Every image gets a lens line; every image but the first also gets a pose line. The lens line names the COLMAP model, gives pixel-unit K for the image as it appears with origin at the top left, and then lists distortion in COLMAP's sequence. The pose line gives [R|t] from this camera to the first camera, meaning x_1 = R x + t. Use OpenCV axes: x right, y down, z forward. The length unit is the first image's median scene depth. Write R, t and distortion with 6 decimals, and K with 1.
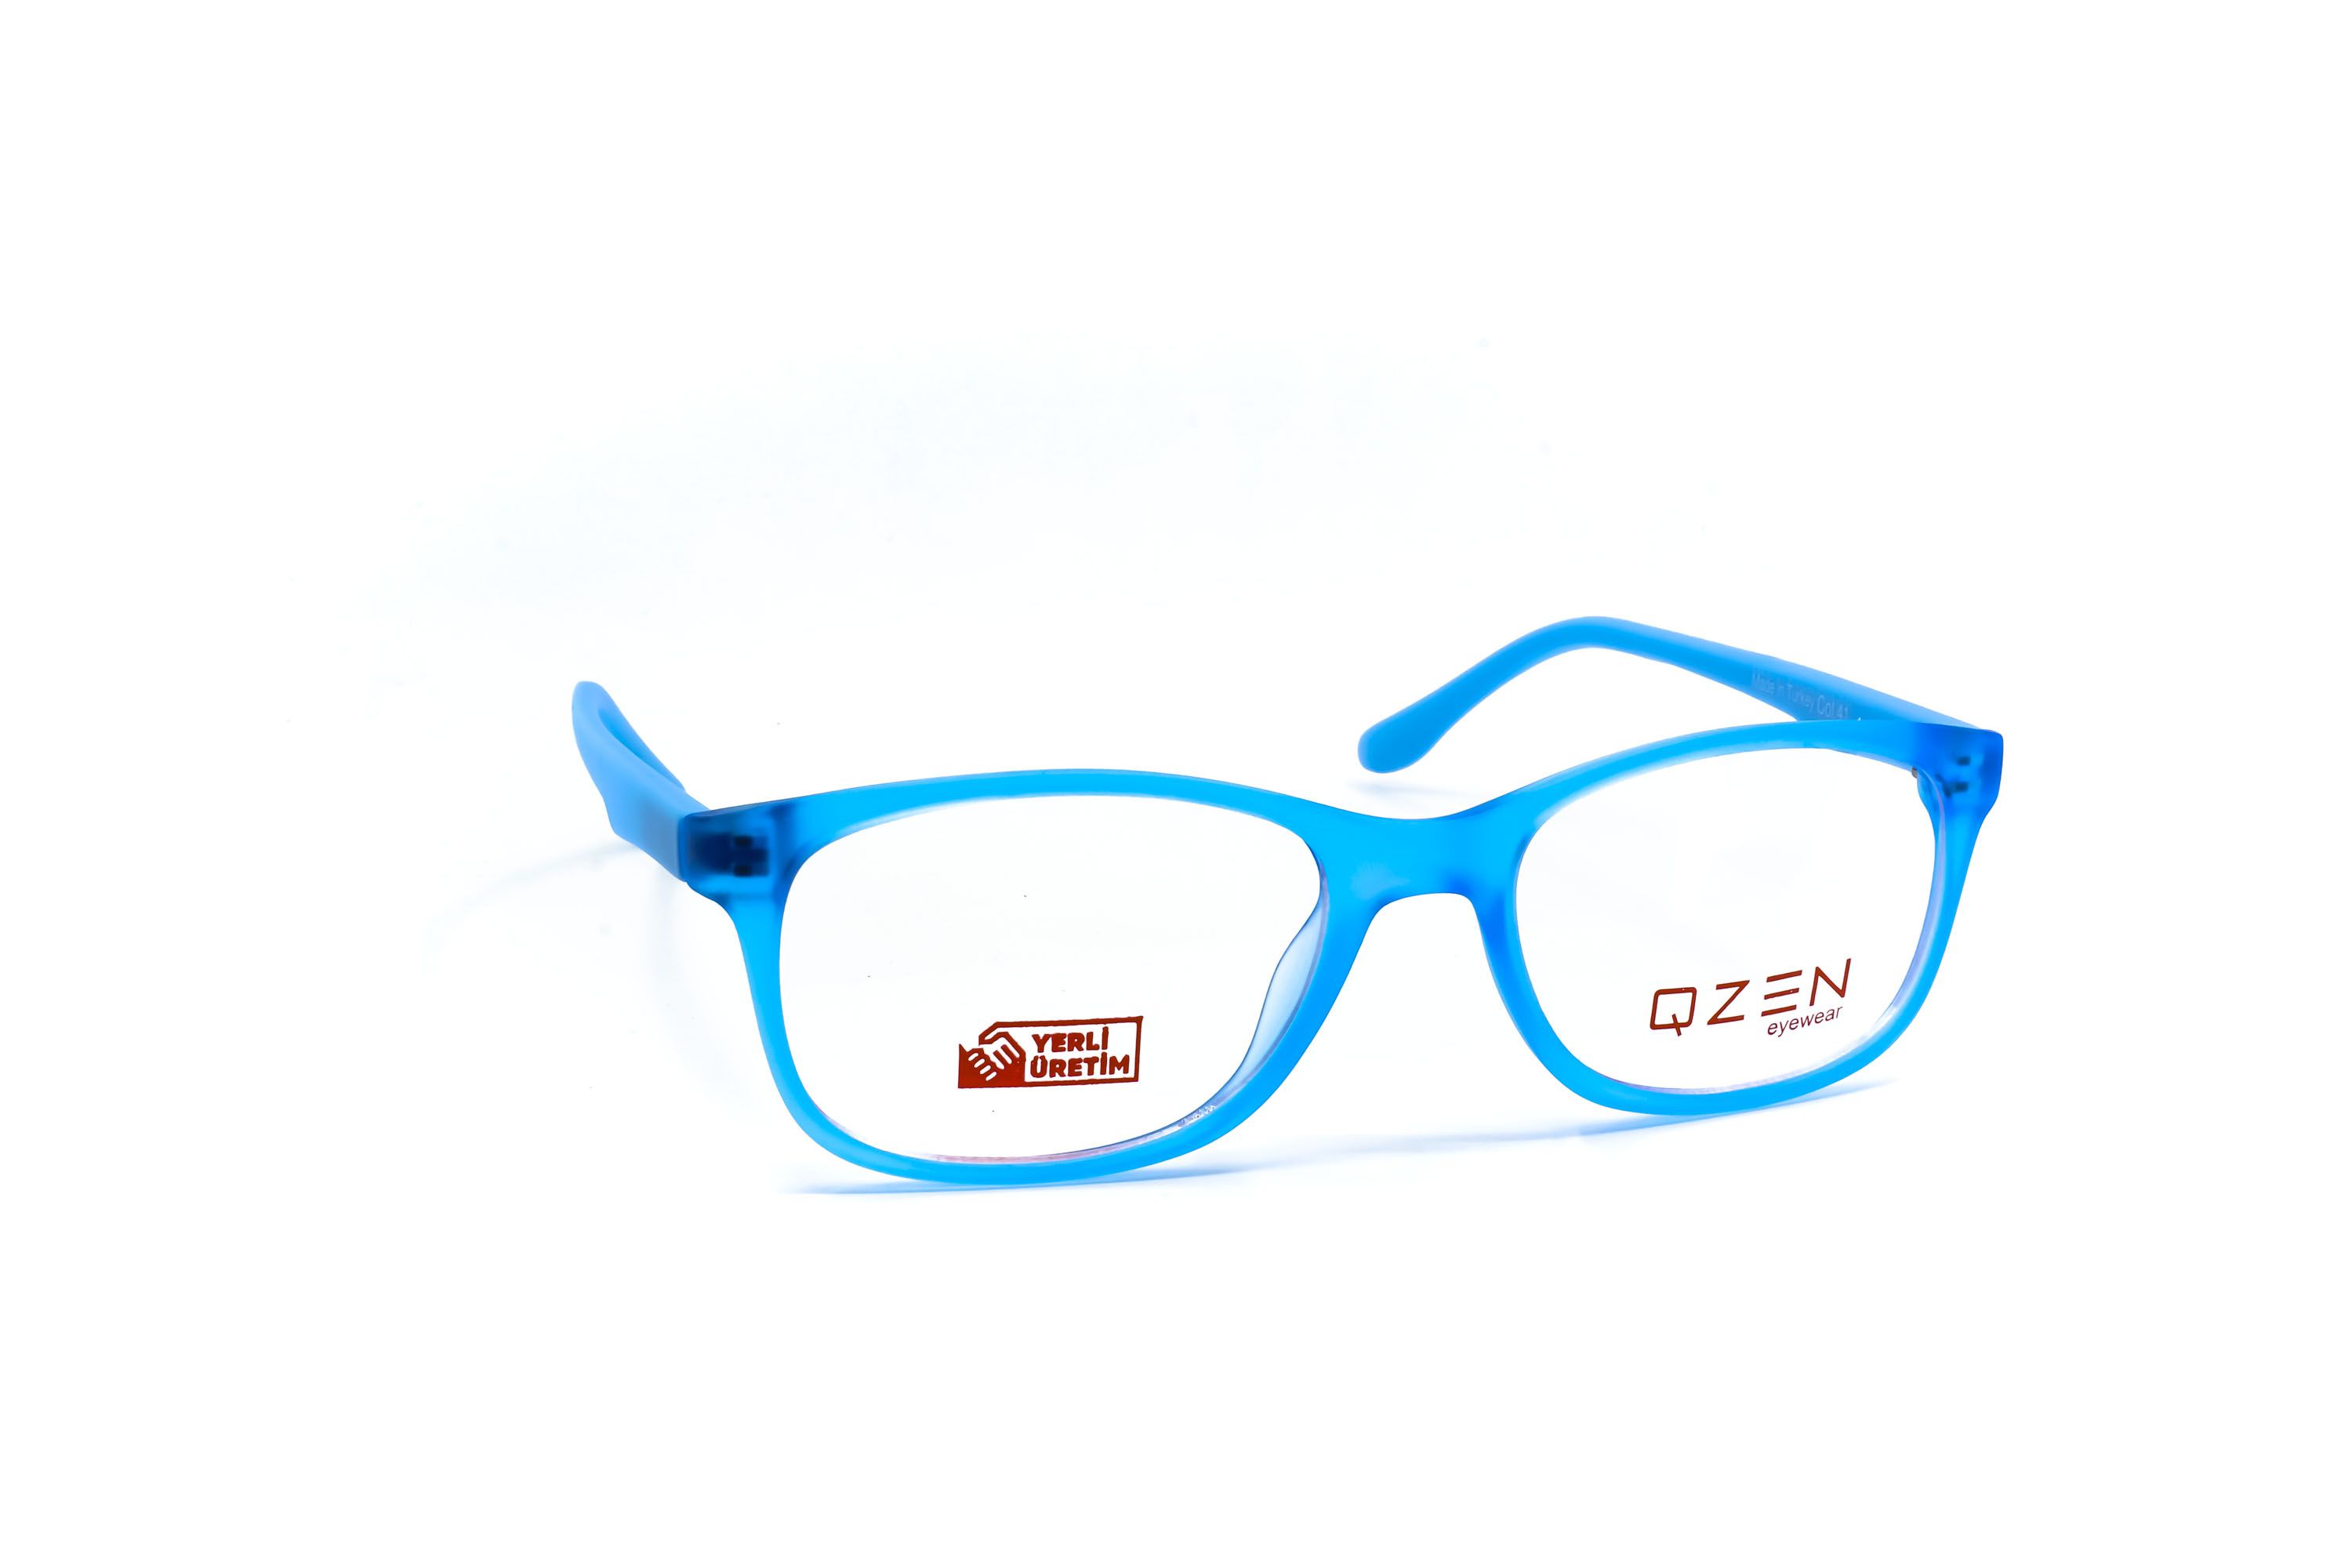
lens RADIAL K [[2866.6, 0, 1176.0], [0, 2866.6, 784.0], [0, 0, 1]] dist [0.013858, 0.019543]
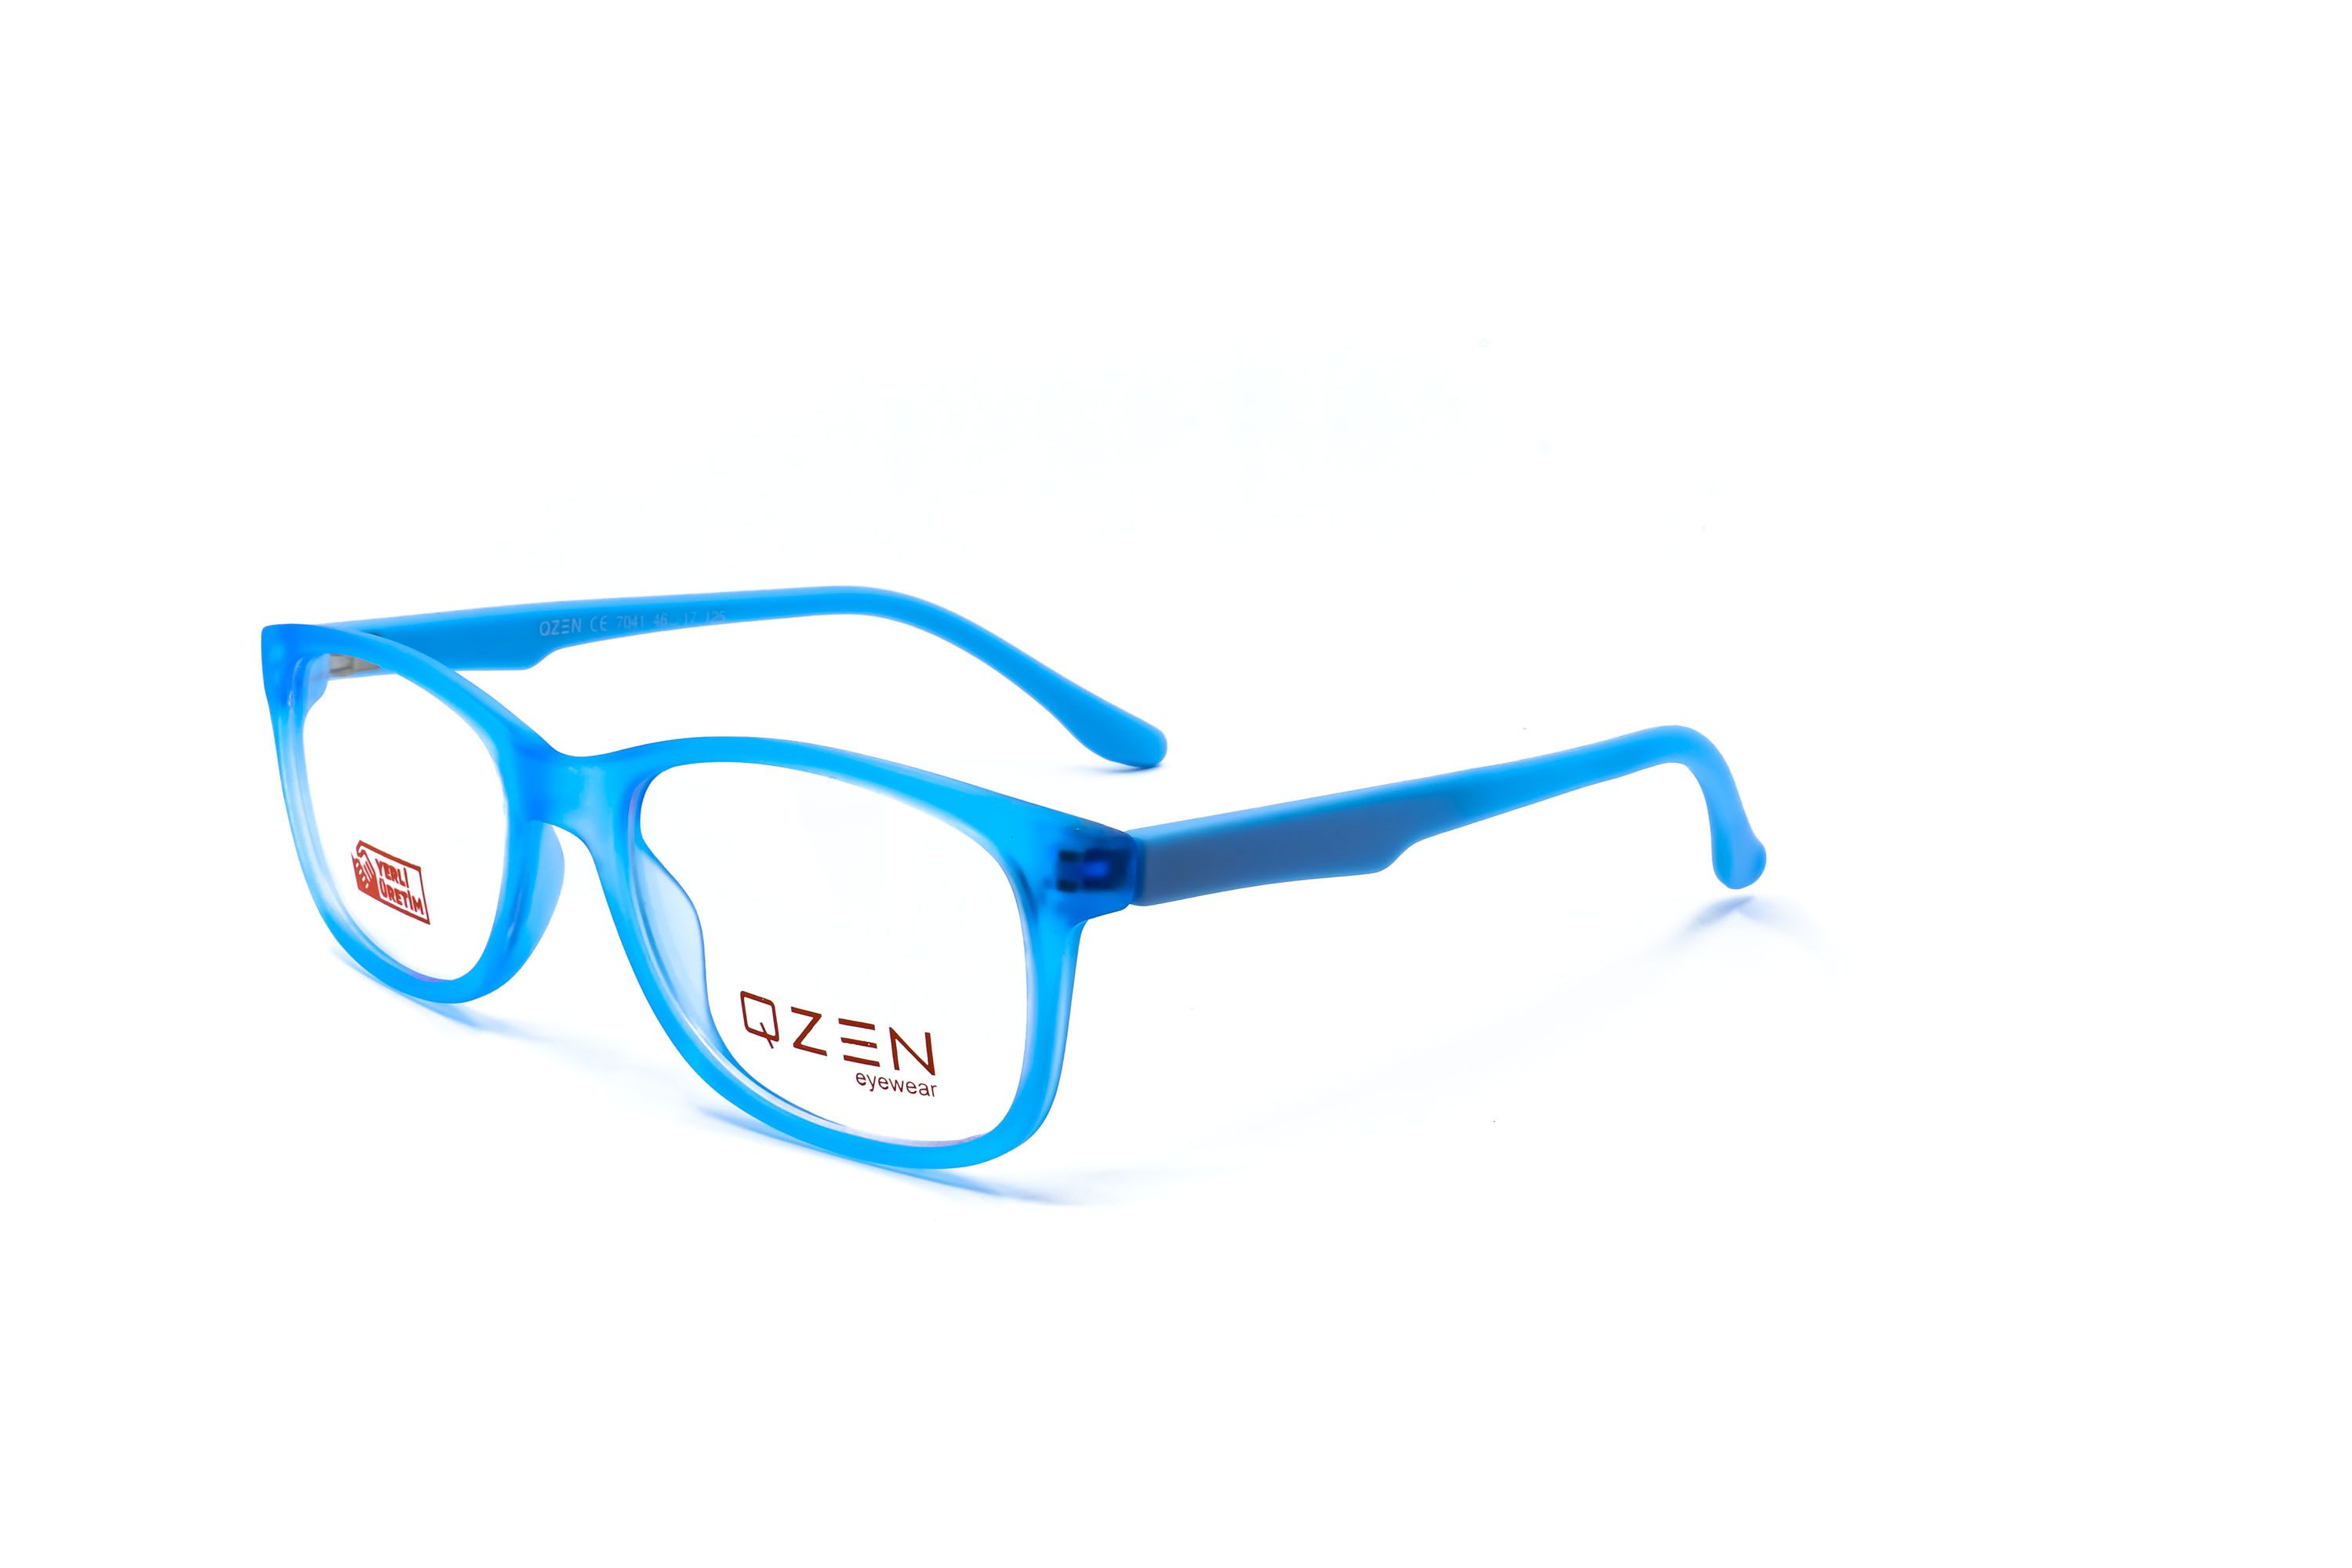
lens RADIAL K [[2866.6, 0, 1176.0], [0, 2866.6, 784.0], [0, 0, 1]] dist [0.013858, 0.019543]
pose [[0.519199, 0.201782, -0.830492, 1.113608], [-0.217564, 0.970922, 0.099887, -0.136275], [0.826497, 0.128824, 0.548002, 0.605434]]
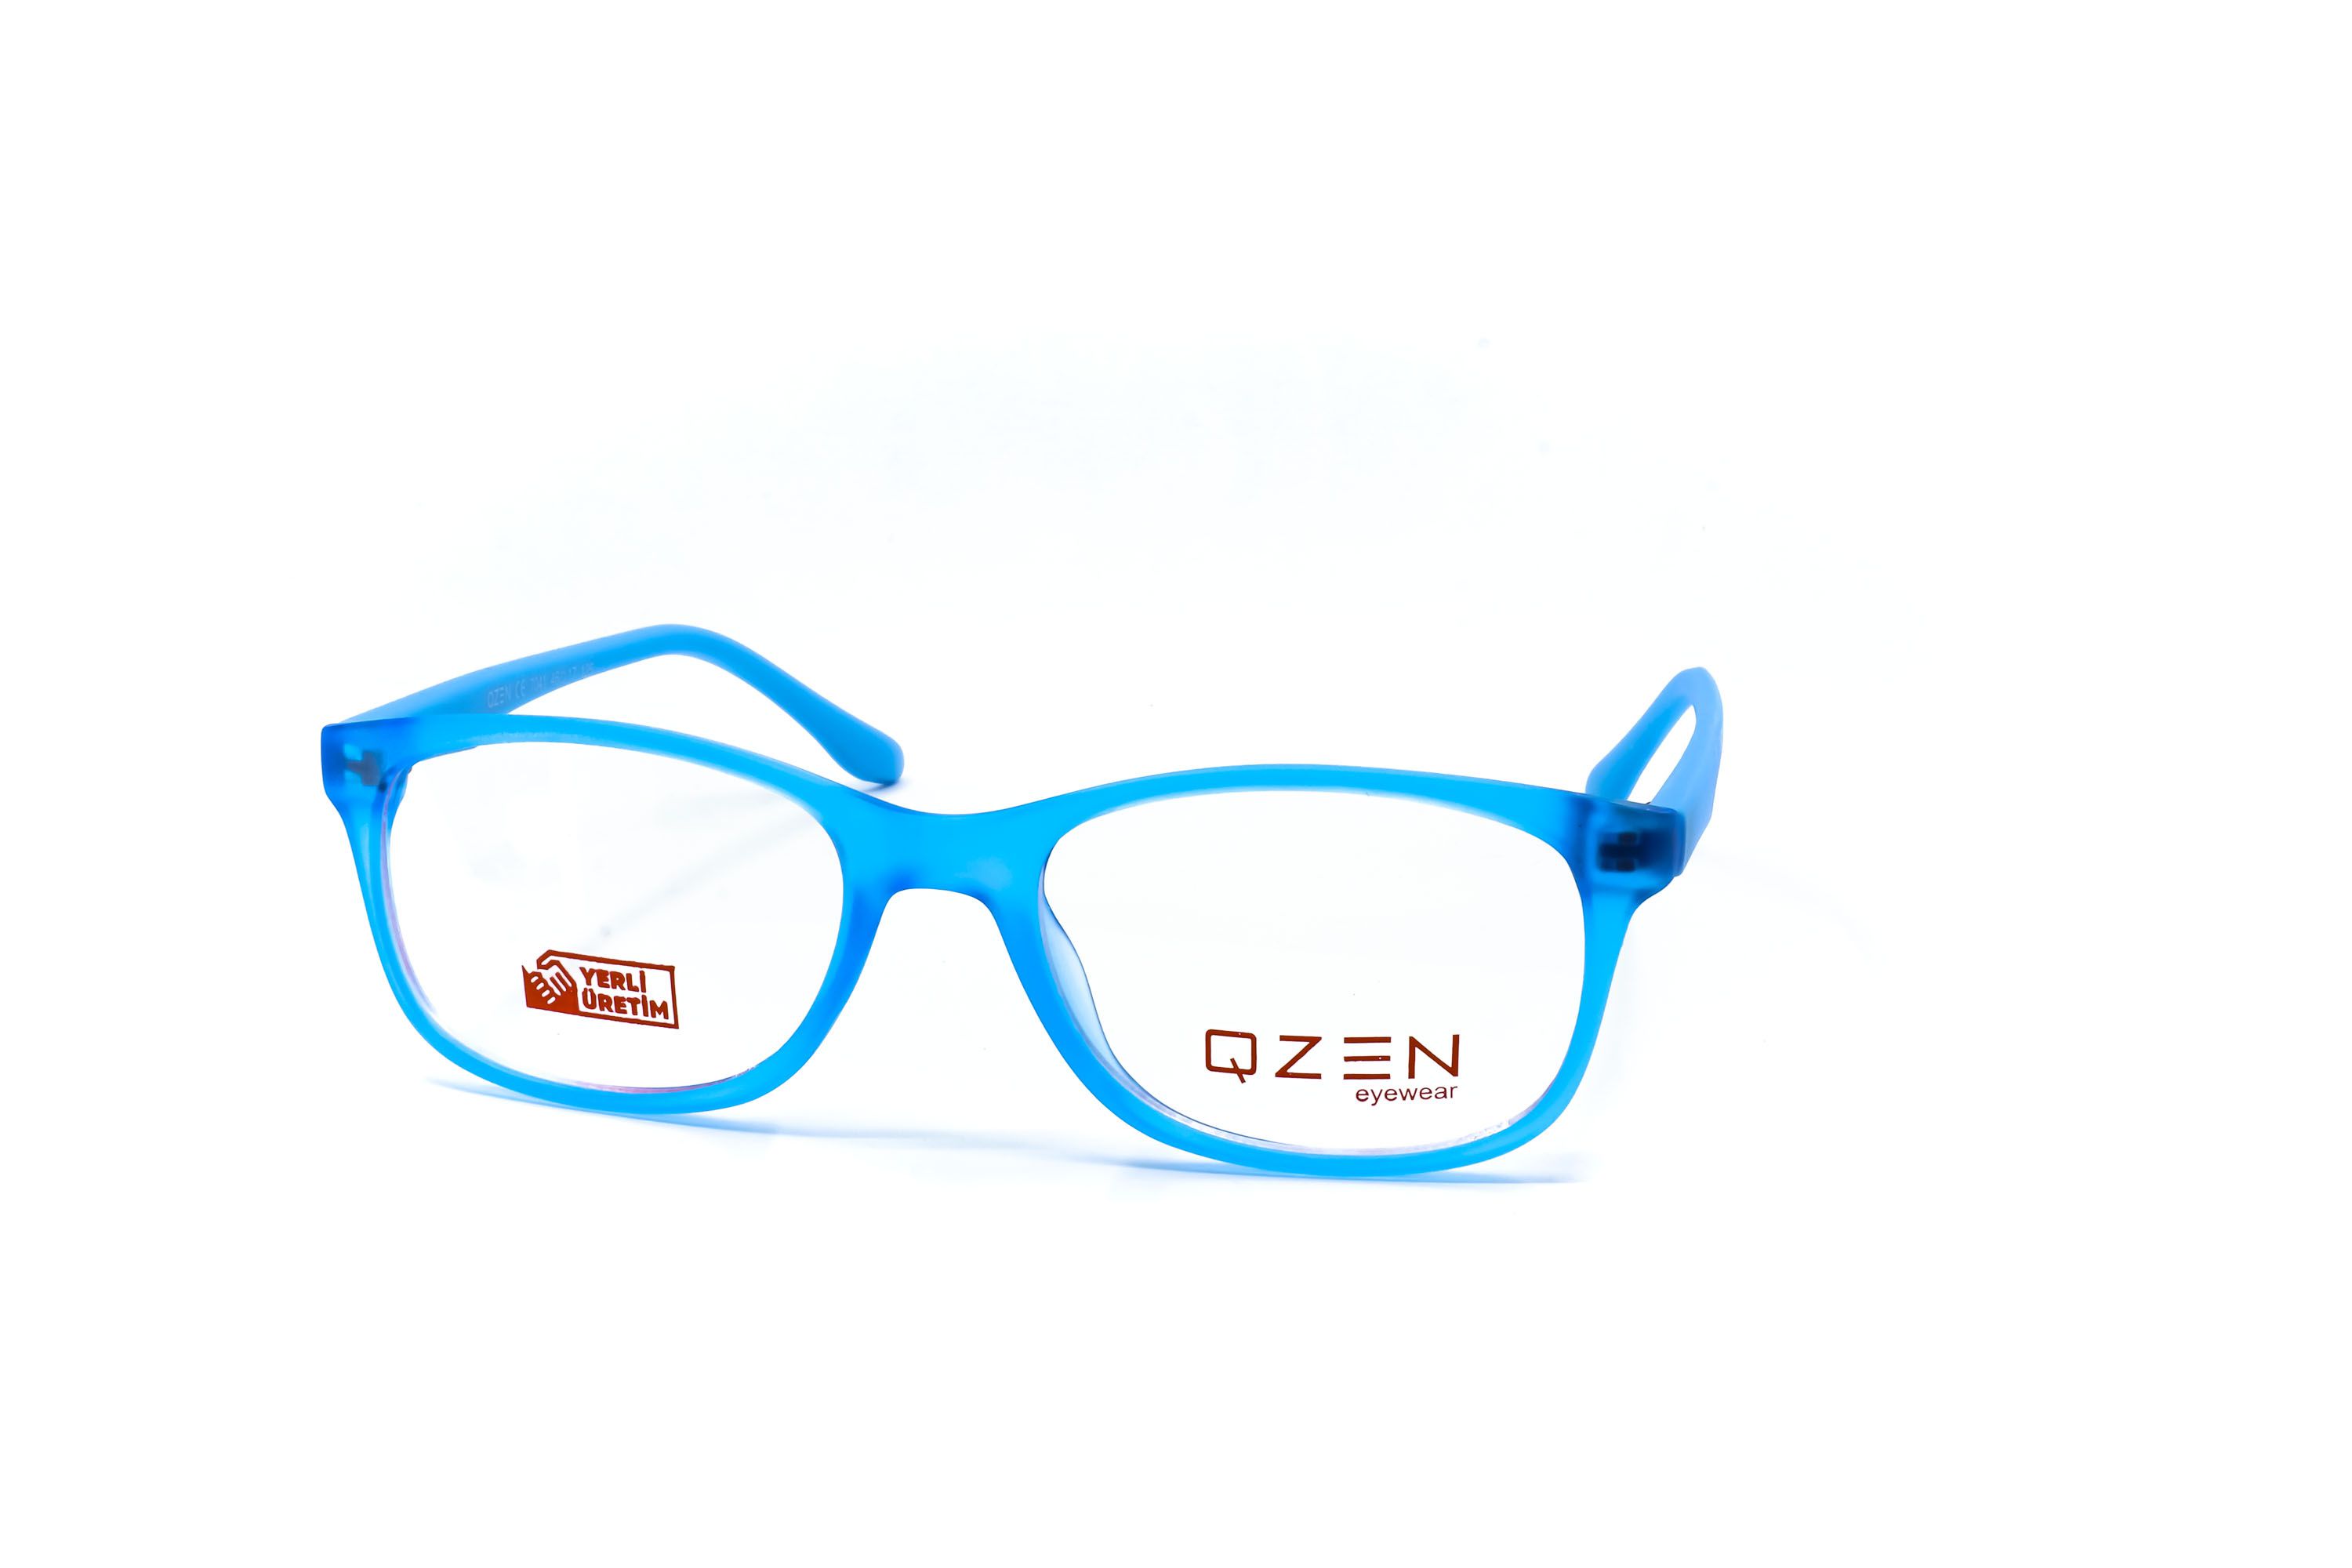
lens RADIAL K [[2866.6, 0, 1176.0], [0, 2866.6, 784.0], [0, 0, 1]] dist [0.013858, 0.019543]
pose [[0.871320, 0.116570, -0.476668, 0.638278], [-0.122388, 0.992301, 0.018952, -0.027387], [0.475208, 0.041825, 0.878879, 0.162010]]
